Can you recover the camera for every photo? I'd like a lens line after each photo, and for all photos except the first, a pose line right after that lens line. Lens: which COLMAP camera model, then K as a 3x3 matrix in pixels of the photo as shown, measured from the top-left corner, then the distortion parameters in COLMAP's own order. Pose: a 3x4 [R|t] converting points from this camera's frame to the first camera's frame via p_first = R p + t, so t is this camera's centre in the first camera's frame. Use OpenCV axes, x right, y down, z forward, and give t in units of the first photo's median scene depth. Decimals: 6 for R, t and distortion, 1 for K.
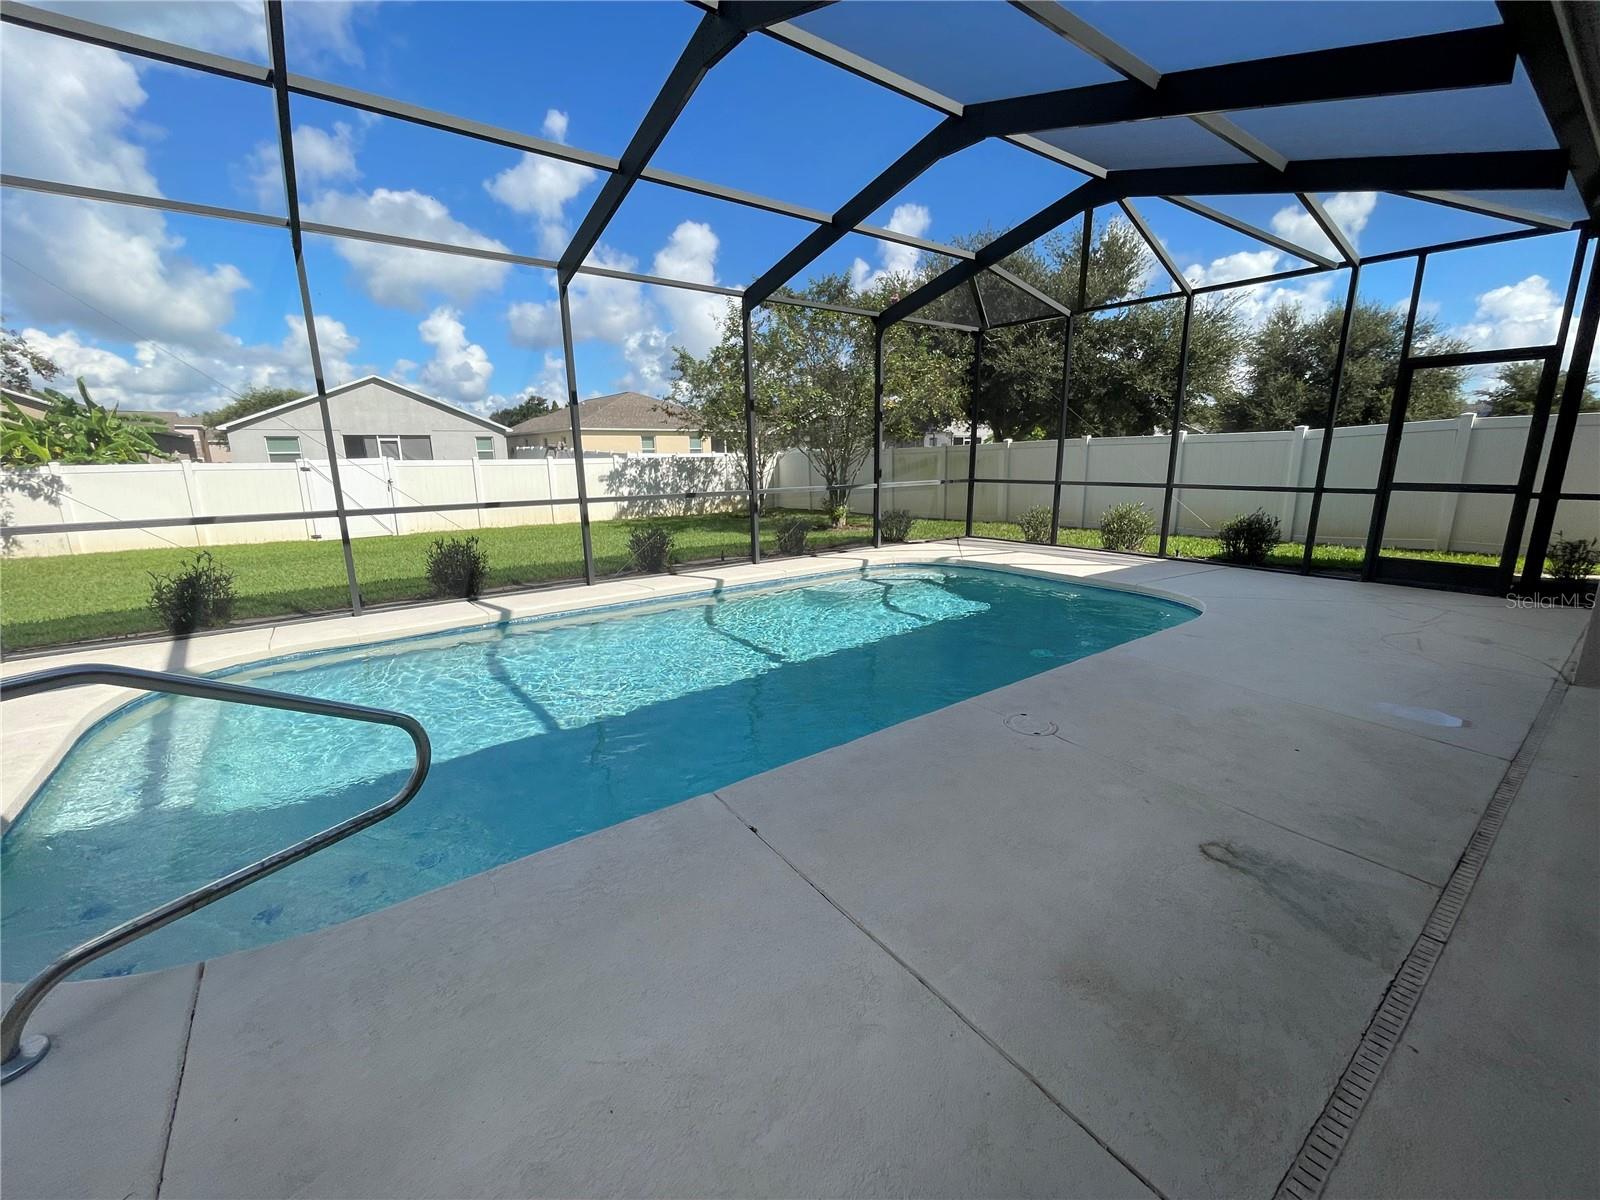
lens RADIAL K [[655.1, 0, 800.0], [0, 655.1, 600.0], [0, 0, 1]] dist [-0.001793, -0.000215]
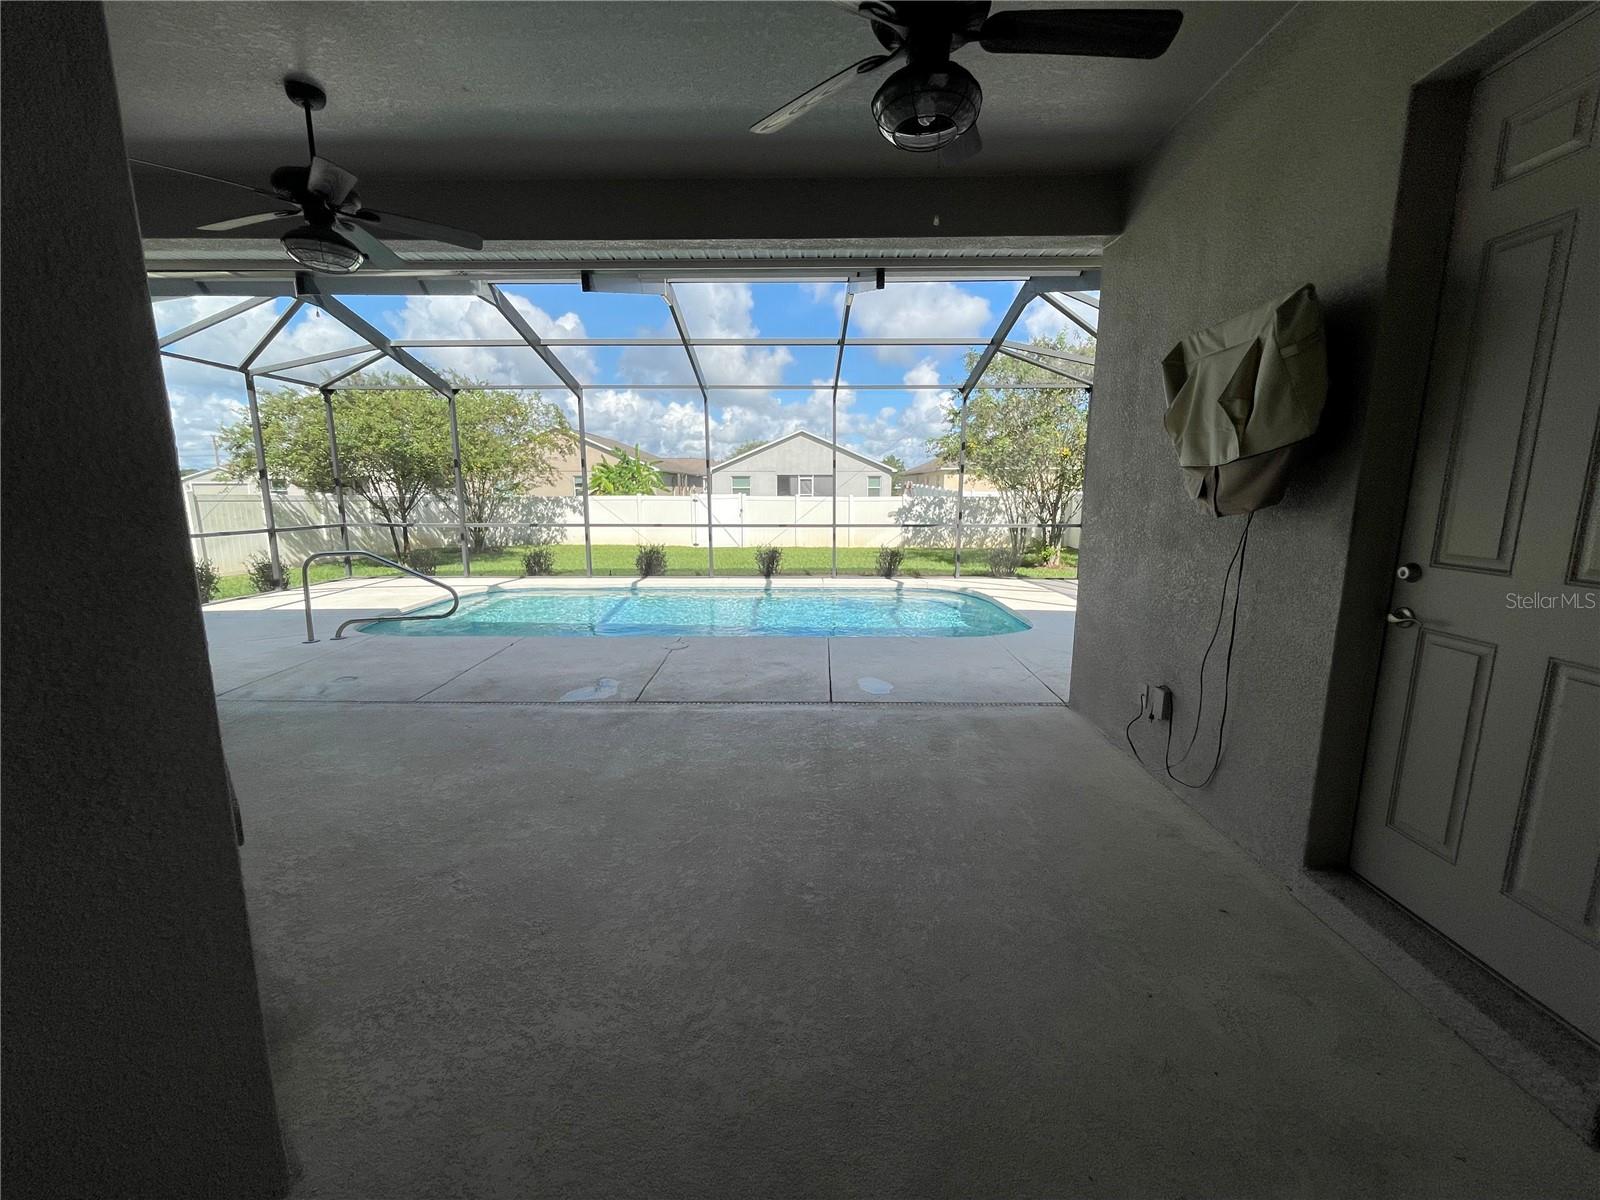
lens RADIAL K [[655.1, 0, 800.0], [0, 655.1, 600.0], [0, 0, 1]] dist [-0.001793, -0.000215]
pose [[0.792145, 0.113682, -0.599652, 0.301464], [-0.144119, 0.989556, -0.002782, 0.001646], [0.593073, 0.088625, 0.800256, -0.056482]]
